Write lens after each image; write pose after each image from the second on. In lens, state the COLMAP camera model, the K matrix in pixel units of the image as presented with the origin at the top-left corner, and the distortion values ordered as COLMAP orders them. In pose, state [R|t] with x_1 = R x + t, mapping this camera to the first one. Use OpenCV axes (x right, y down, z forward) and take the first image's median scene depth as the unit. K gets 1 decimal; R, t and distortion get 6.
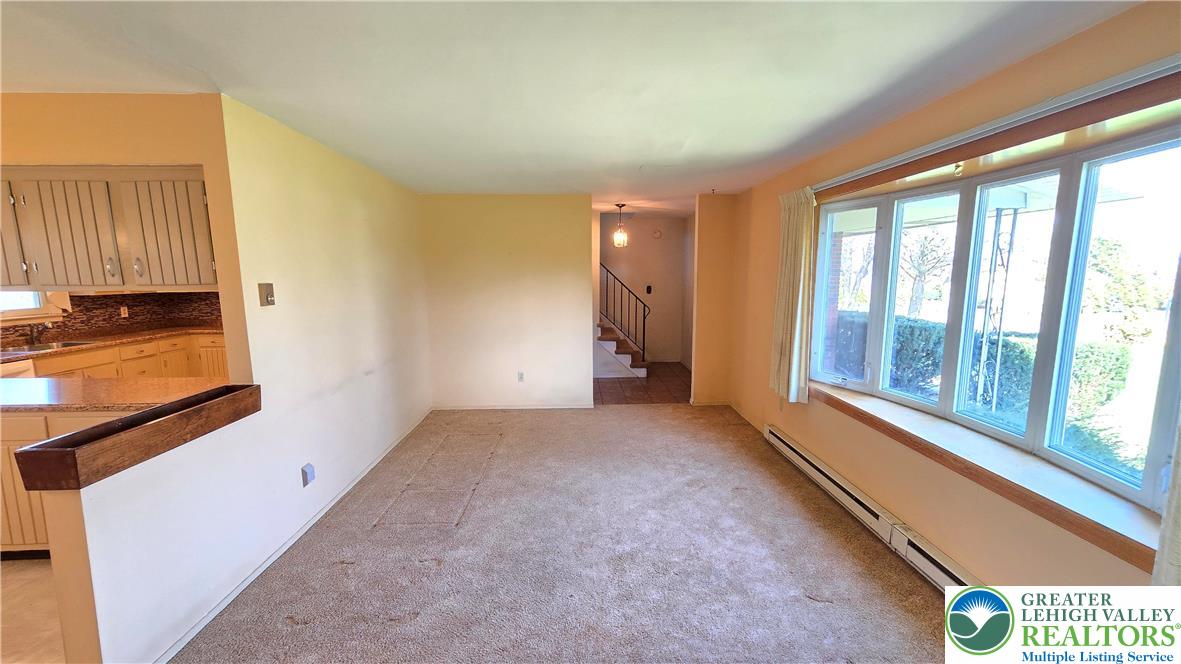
lens RADIAL K [[485.3, 0, 594.0], [0, 485.3, 342.3], [0, 0, 1]] dist [0.000482, 0.000649]
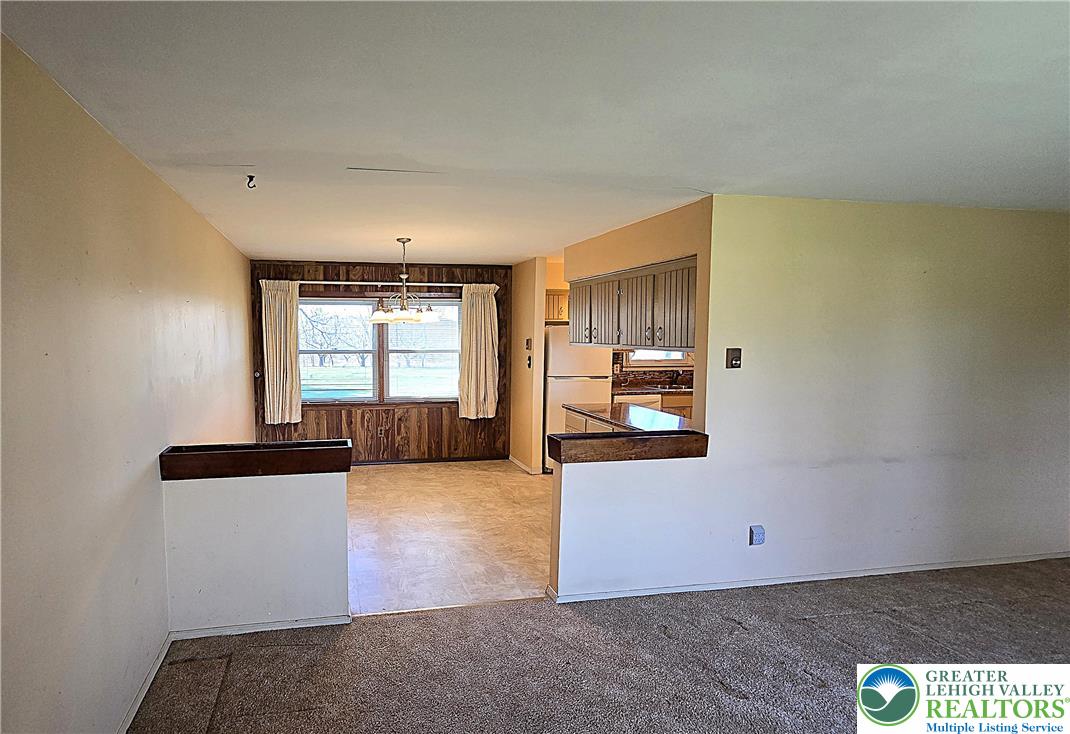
lens RADIAL K [[538.5, 0, 420.3], [0, 538.5, 379.0], [0, 0, 1]] dist [0.003329, -0.000706]
pose [[0.131923, 0.090970, -0.987077, 0.355106], [-0.139204, 0.987613, 0.072414, -0.031089], [0.981437, 0.127852, 0.142952, 0.091094]]
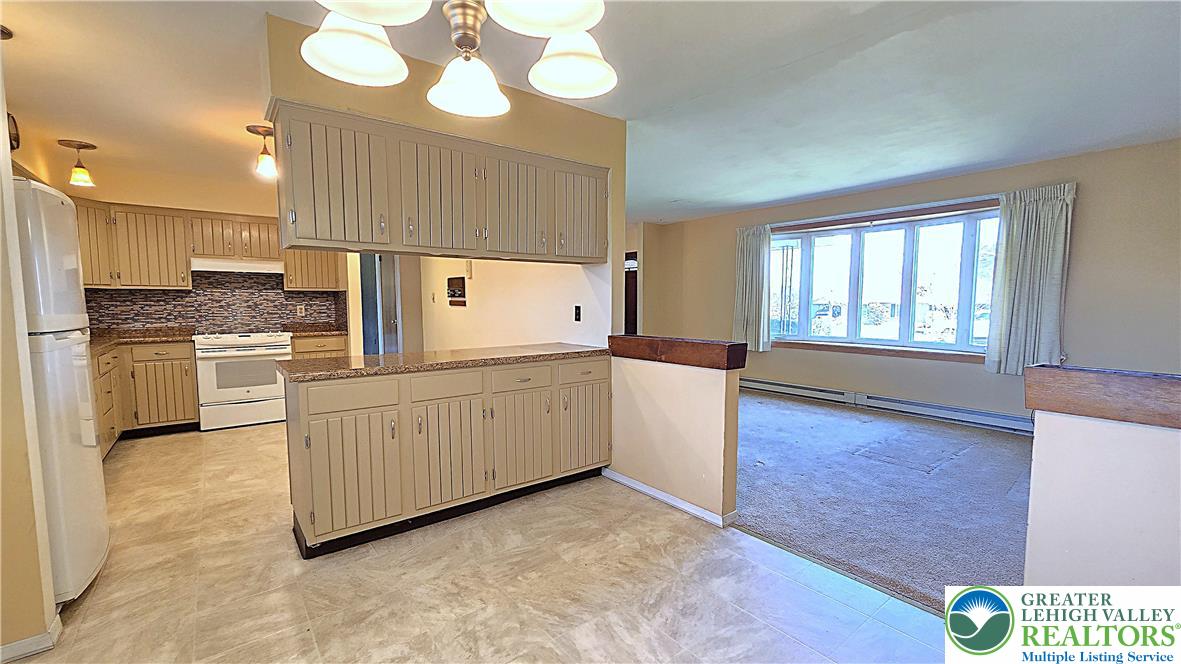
lens RADIAL K [[485.3, 0, 594.9], [0, 485.3, 341.8], [0, 0, 1]] dist [0.000482, 0.000649]
pose [[0.808210, -0.051070, 0.586676, -1.134466], [0.084738, 0.995950, -0.030039, 0.102708], [-0.582766, 0.073992, 0.809265, -0.020994]]
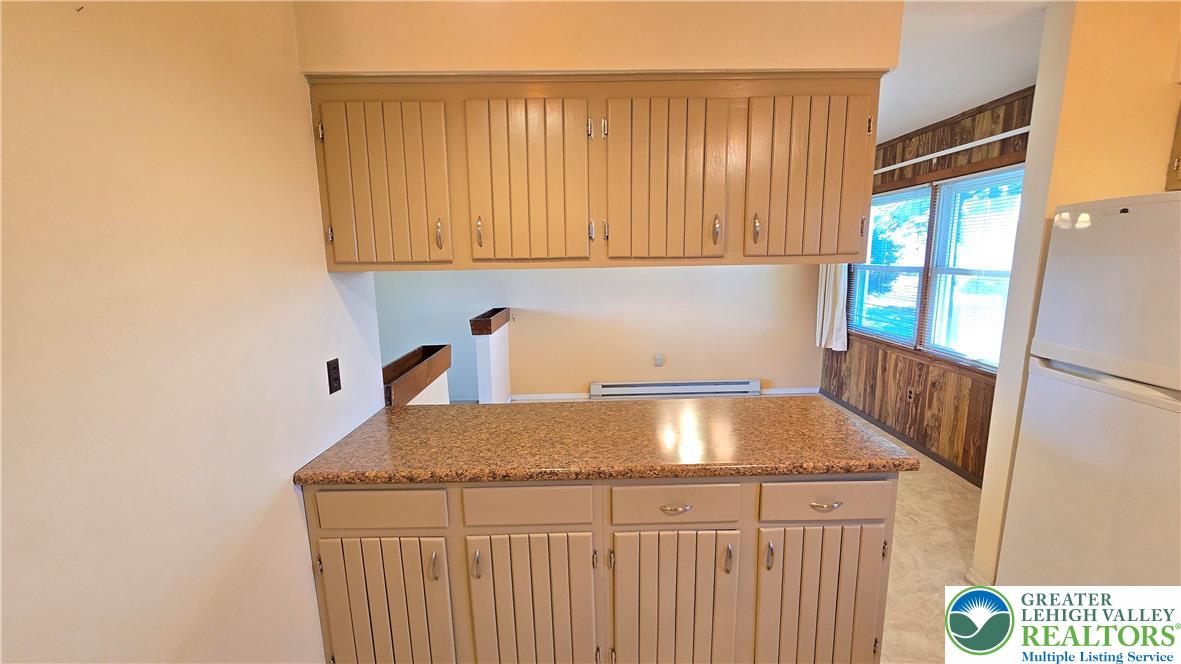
lens RADIAL K [[485.3, 0, 590.6], [0, 485.3, 337.9], [0, 0, 1]] dist [0.000482, 0.000649]
pose [[-0.999407, 0.018426, 0.029072, -0.820073], [0.026466, 0.951400, 0.306818, -0.172558], [-0.022006, 0.307405, -0.951324, 1.275971]]
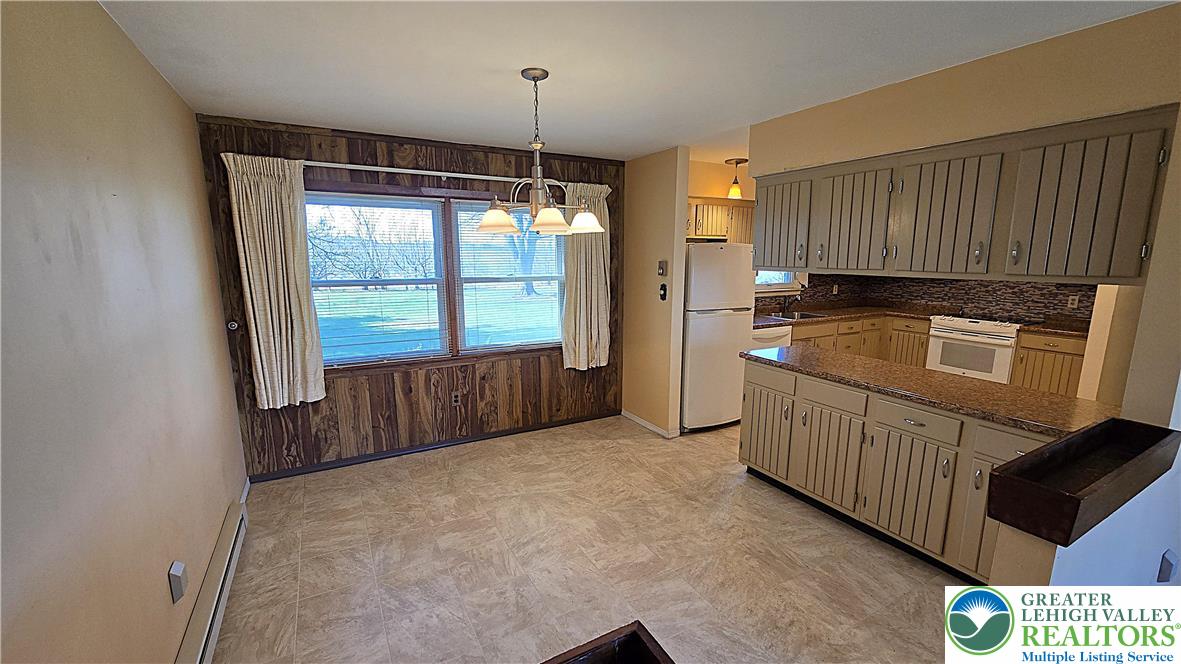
lens RADIAL K [[485.3, 0, 593.4], [0, 485.3, 342.8], [0, 0, 1]] dist [0.000482, 0.000649]
pose [[0.457961, 0.165904, -0.873354, -0.364271], [-0.128323, 0.984479, 0.119725, -0.005863], [0.879662, 0.057242, 0.472143, -0.019148]]
